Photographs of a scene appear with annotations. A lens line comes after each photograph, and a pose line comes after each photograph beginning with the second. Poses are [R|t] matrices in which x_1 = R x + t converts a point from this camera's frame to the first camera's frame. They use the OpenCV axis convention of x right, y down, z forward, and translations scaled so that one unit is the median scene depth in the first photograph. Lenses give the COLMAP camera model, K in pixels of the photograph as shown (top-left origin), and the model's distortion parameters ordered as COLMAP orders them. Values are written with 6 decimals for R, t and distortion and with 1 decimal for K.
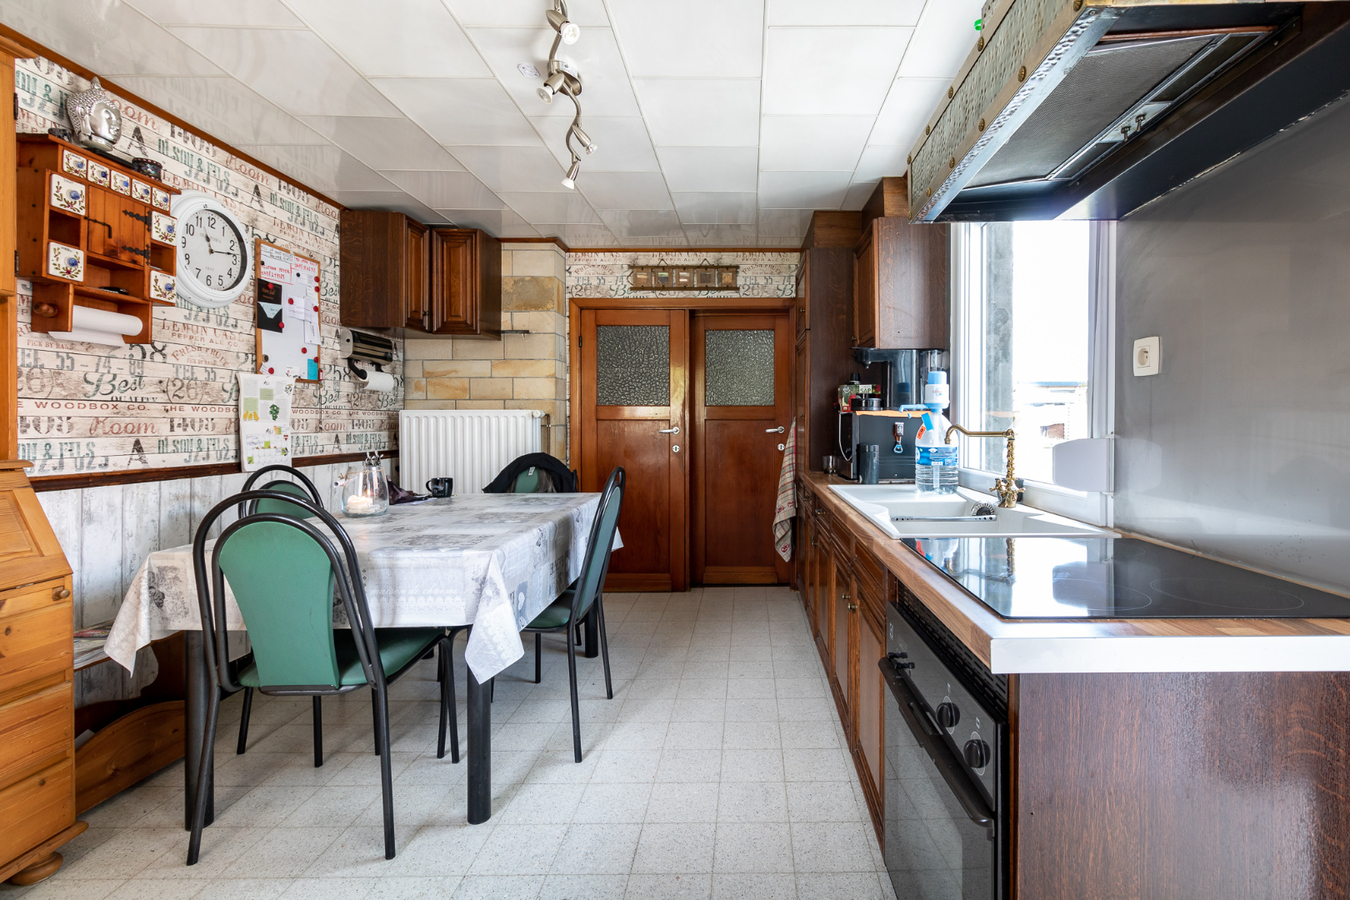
lens RADIAL K [[625.3, 0, 732.9], [0, 625.3, 436.2], [0, 0, 1]] dist [0.004712, -0.001236]
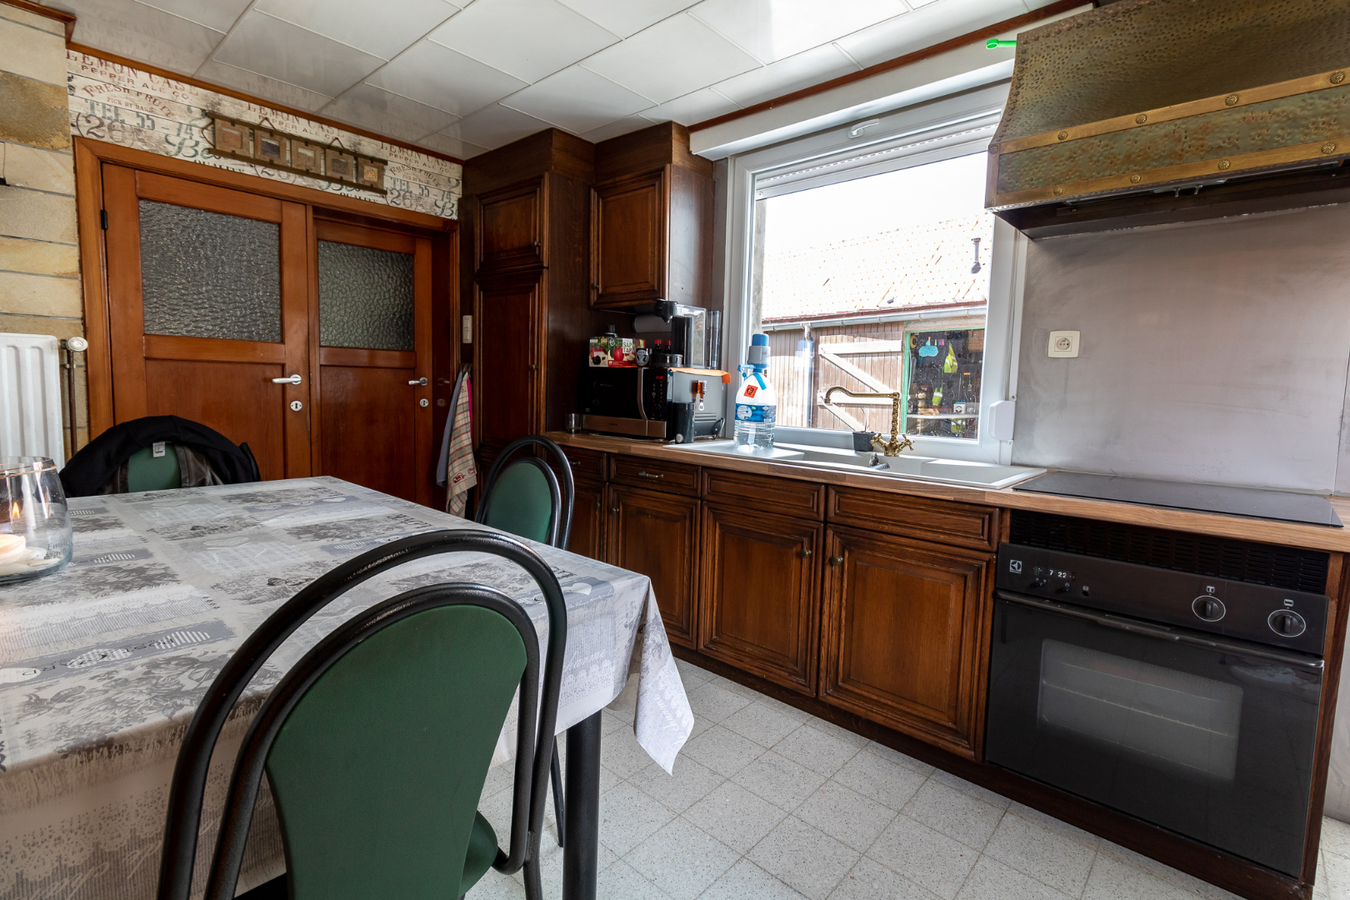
lens RADIAL K [[625.3, 0, 675.2], [0, 625.3, 443.0], [0, 0, 1]] dist [0.004712, -0.001236]
pose [[0.680202, -0.049697, 0.731338, -0.320486], [-0.014353, 0.996605, 0.081072, -0.001683], [-0.732884, -0.065642, 0.677179, 0.214544]]
